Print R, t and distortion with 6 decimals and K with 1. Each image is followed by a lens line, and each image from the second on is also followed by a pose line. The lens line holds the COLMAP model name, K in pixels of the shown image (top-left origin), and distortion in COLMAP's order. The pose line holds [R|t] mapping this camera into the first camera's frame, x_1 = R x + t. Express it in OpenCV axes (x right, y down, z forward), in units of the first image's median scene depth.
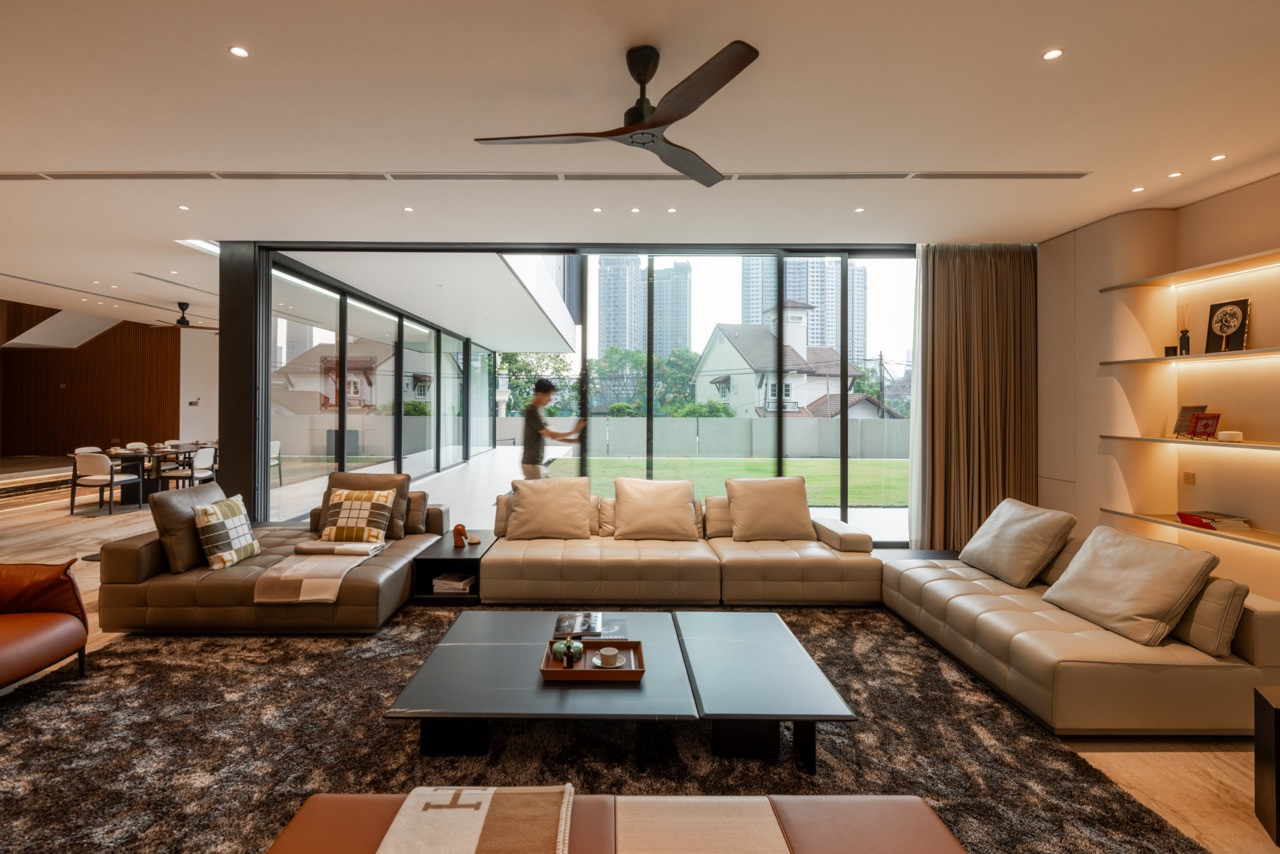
lens RADIAL K [[616.3, 0, 637.1], [0, 616.3, 429.3], [0, 0, 1]] dist [0.000776, 0.000287]
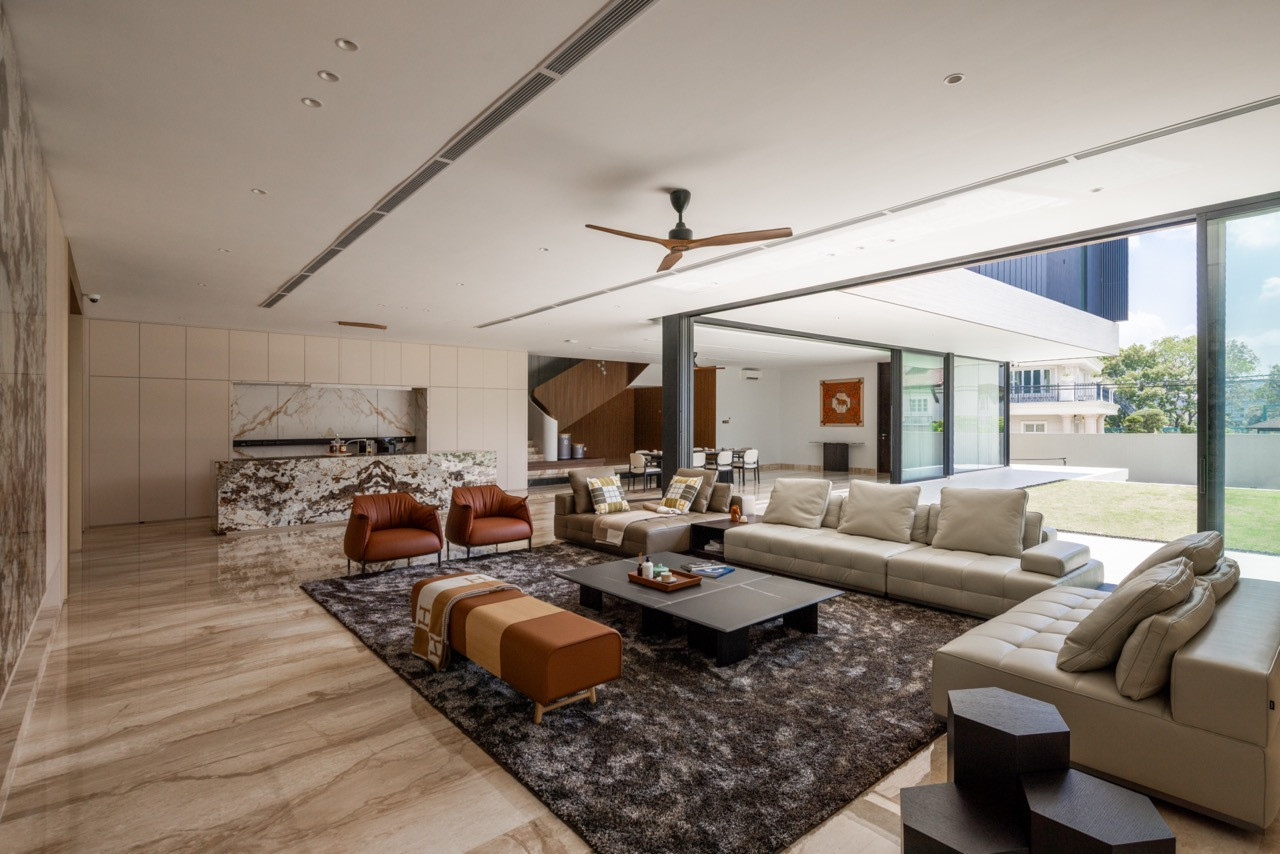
lens RADIAL K [[616.3, 0, 646.3], [0, 616.3, 422.3], [0, 0, 1]] dist [0.000776, 0.000287]
pose [[0.643867, -0.010654, -0.765063, 0.652305], [-0.019171, 0.999365, -0.030051, 0.012061], [0.764897, 0.034016, 0.643253, -0.039261]]
